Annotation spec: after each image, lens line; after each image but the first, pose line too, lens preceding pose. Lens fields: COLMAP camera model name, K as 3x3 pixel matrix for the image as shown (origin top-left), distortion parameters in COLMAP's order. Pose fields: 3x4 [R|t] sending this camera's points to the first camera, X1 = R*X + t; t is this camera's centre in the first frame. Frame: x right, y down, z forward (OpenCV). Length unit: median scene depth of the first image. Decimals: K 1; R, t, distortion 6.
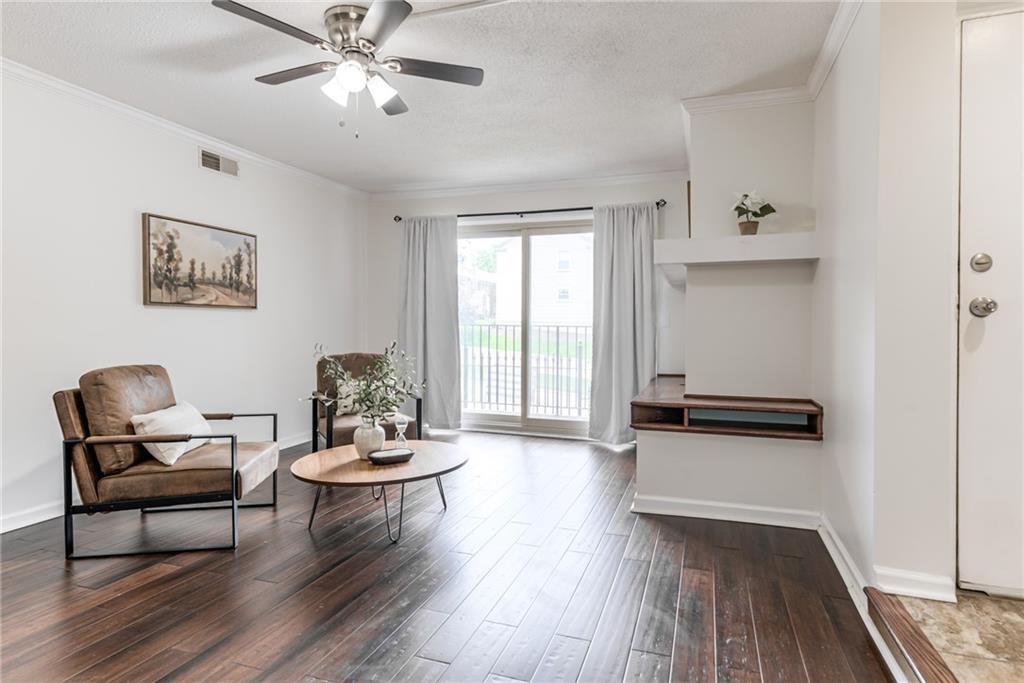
lens RADIAL K [[522.0, 0, 521.6], [0, 522.0, 332.6], [0, 0, 1]] dist [0.011088, -0.000259]
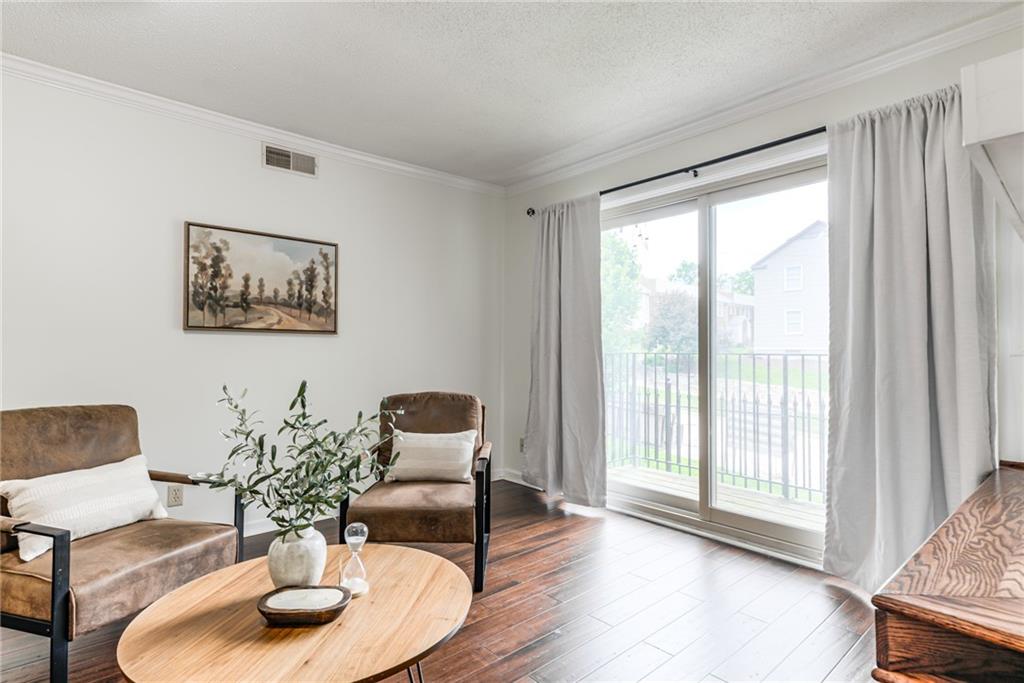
lens RADIAL K [[522.0, 0, 500.6], [0, 522.0, 344.7], [0, 0, 1]] dist [0.011088, -0.000259]
pose [[0.872325, -0.011511, -0.488792, 0.130127], [-0.004339, 0.999501, -0.031281, -0.004074], [0.488908, 0.029408, 0.871839, 0.473082]]
